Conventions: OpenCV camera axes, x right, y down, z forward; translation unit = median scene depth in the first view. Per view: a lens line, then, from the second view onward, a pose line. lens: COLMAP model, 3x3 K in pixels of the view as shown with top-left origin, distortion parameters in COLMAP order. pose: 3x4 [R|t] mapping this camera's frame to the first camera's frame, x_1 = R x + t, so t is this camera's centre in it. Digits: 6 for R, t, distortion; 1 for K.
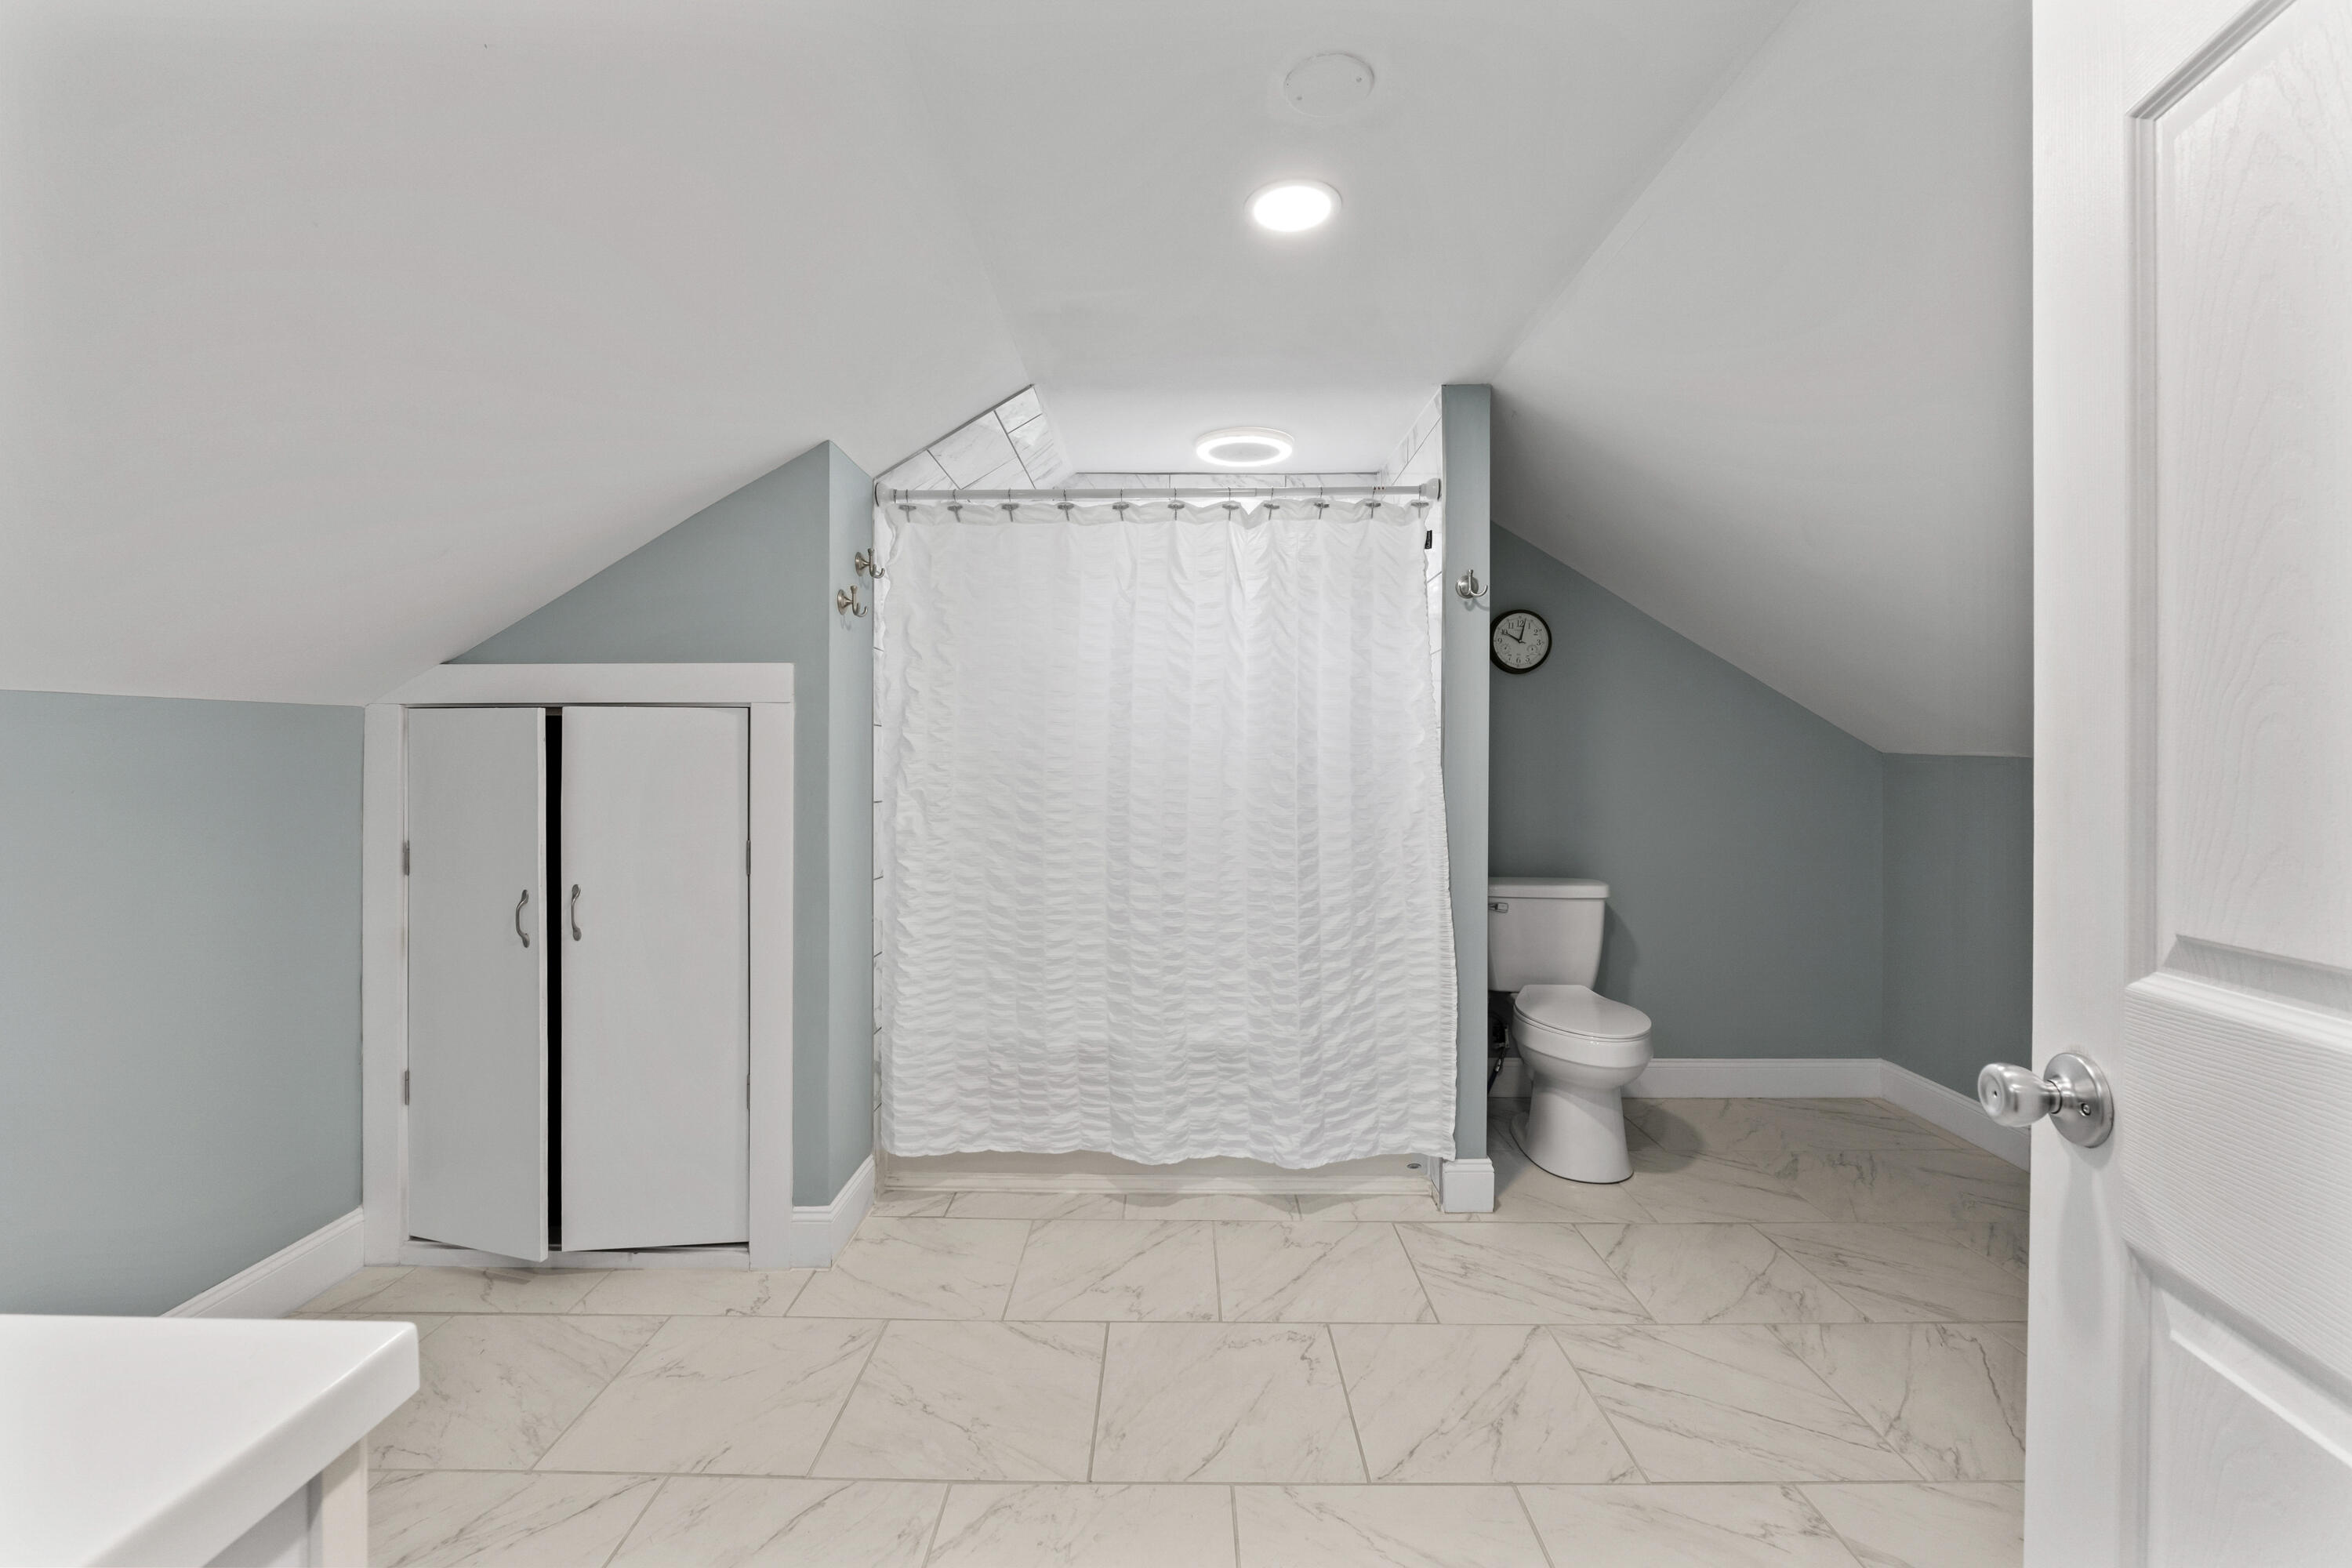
lens RADIAL K [[1009.3, 0, 1176.0], [0, 1009.3, 784.0], [0, 0, 1]] dist [-0.009927, 0.000274]
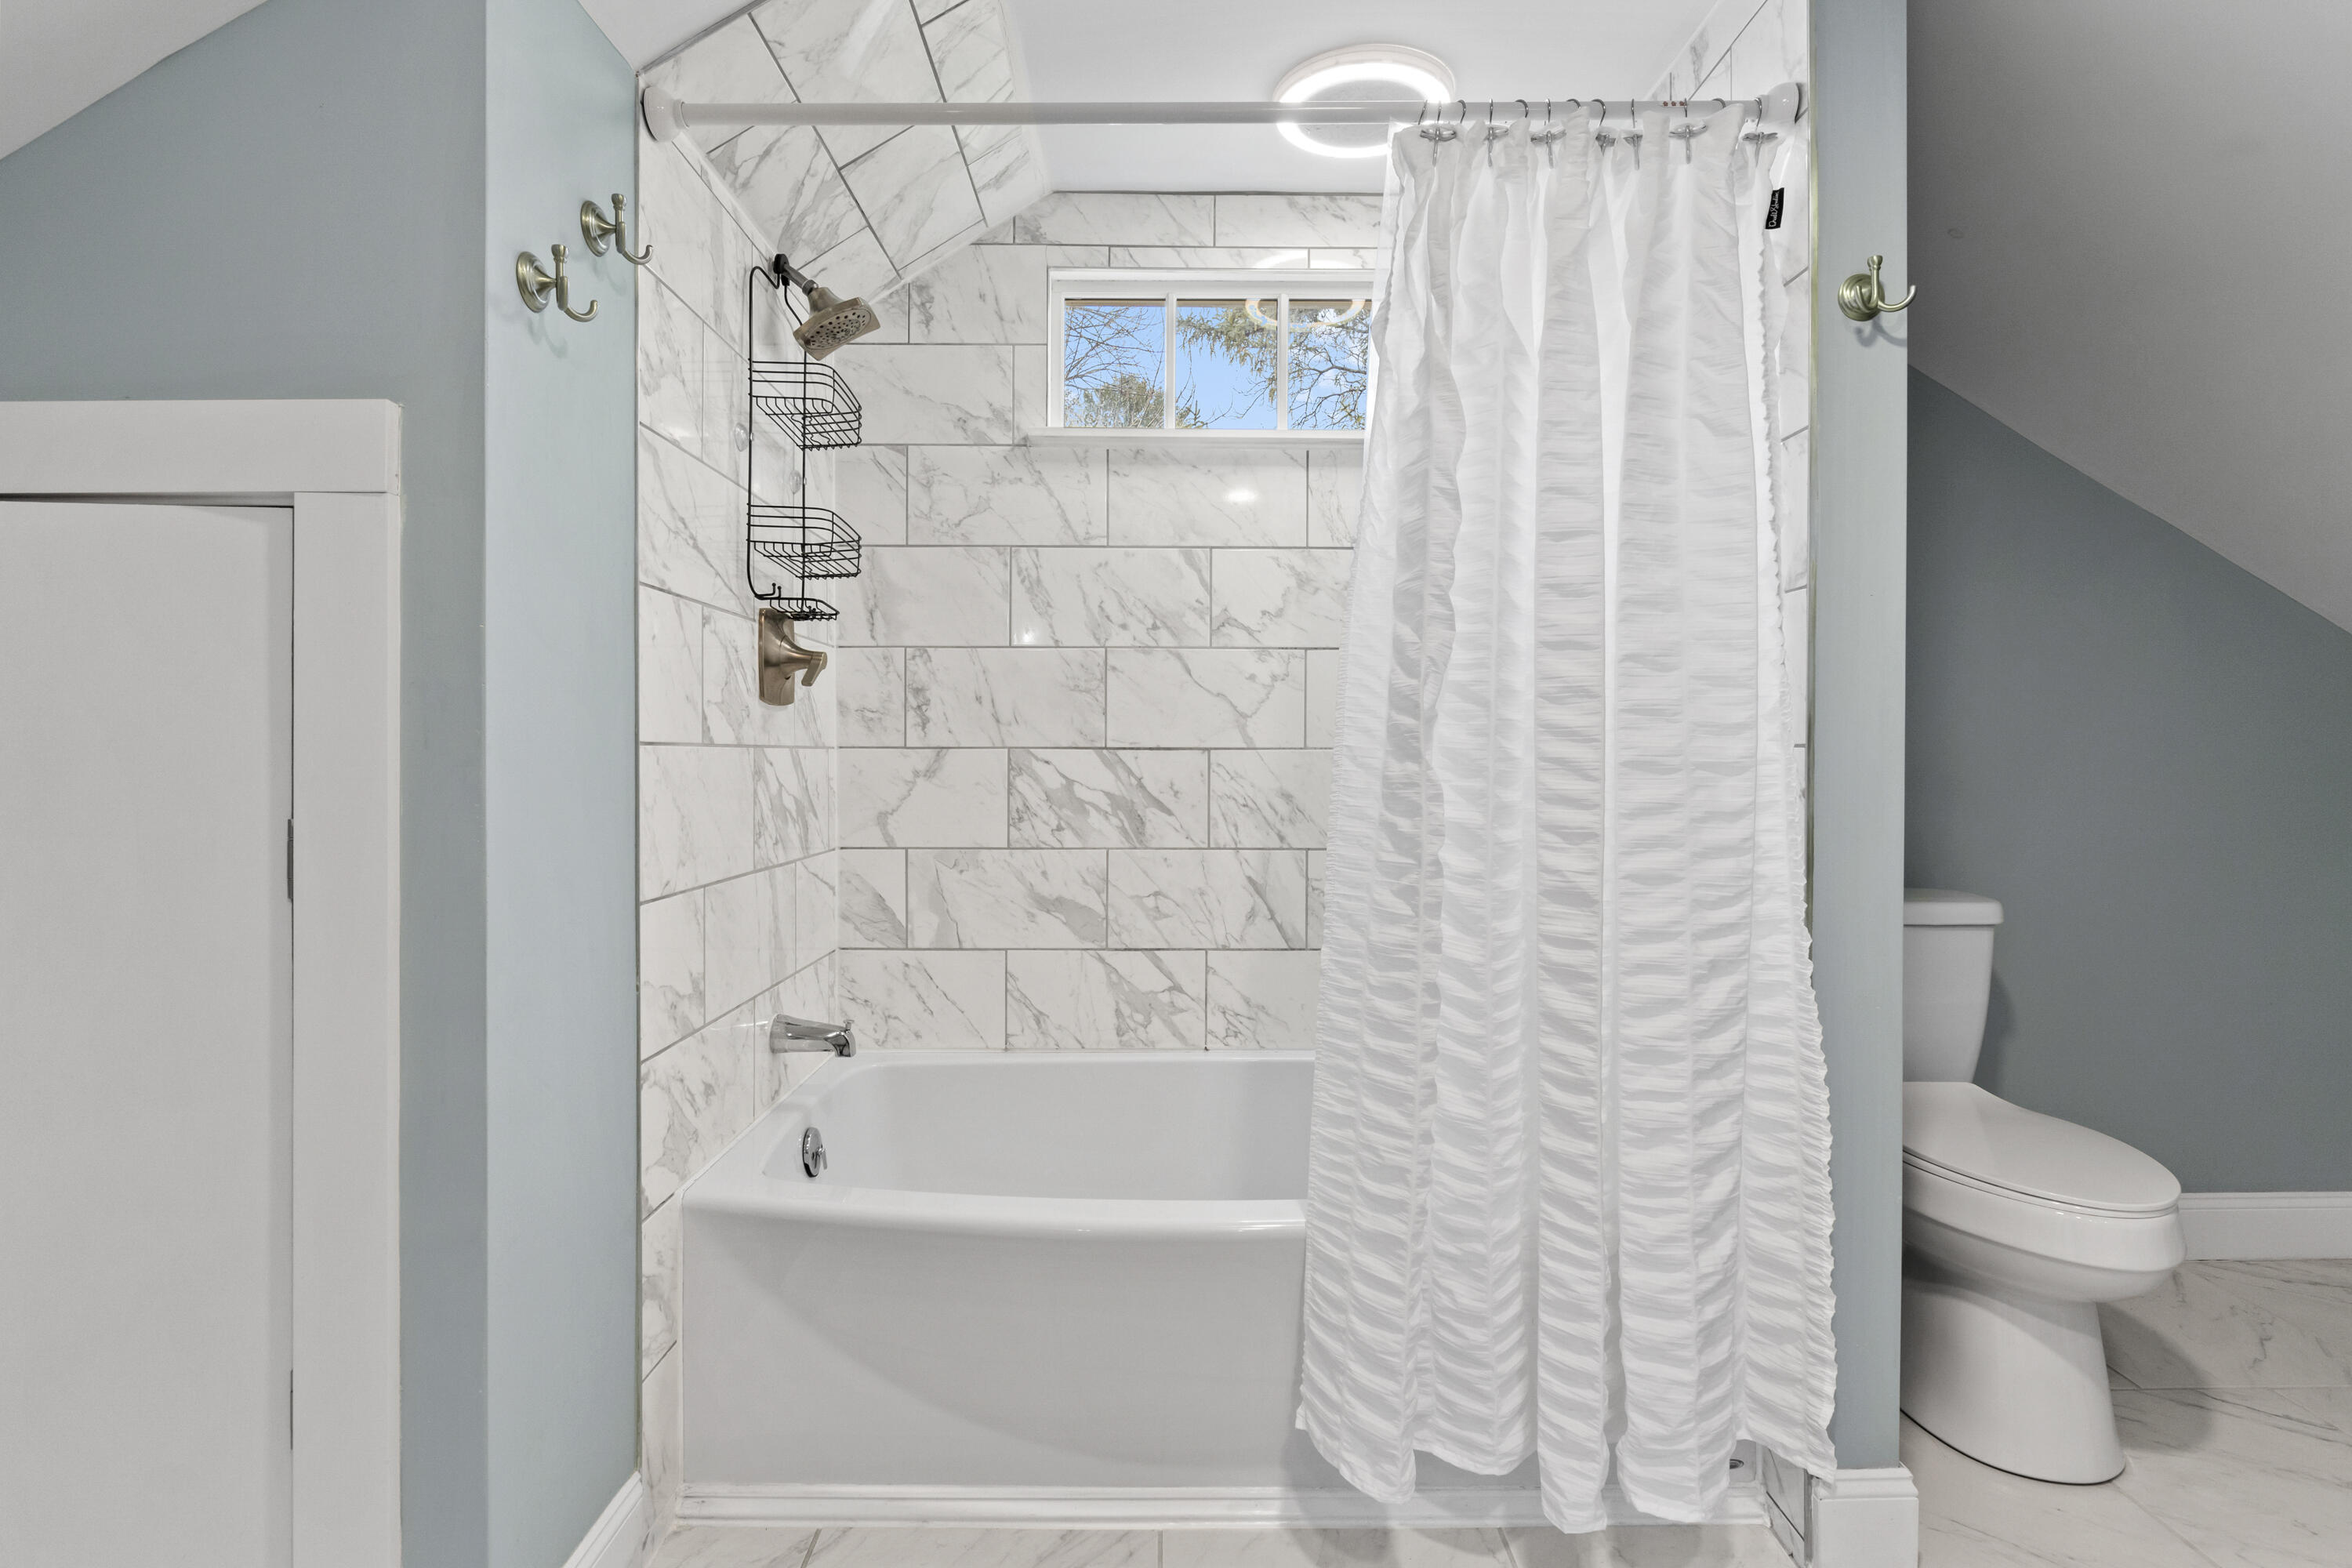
lens RADIAL K [[1128.8, 0, 1180.6], [0, 1128.8, 770.1], [0, 0, 1]] dist [-0.002695, -0.000558]
pose [[0.999933, -0.002330, 0.011318, -0.047196], [0.002361, 0.999994, -0.002658, 0.032845], [-0.011312, 0.002685, 0.999932, 0.457100]]
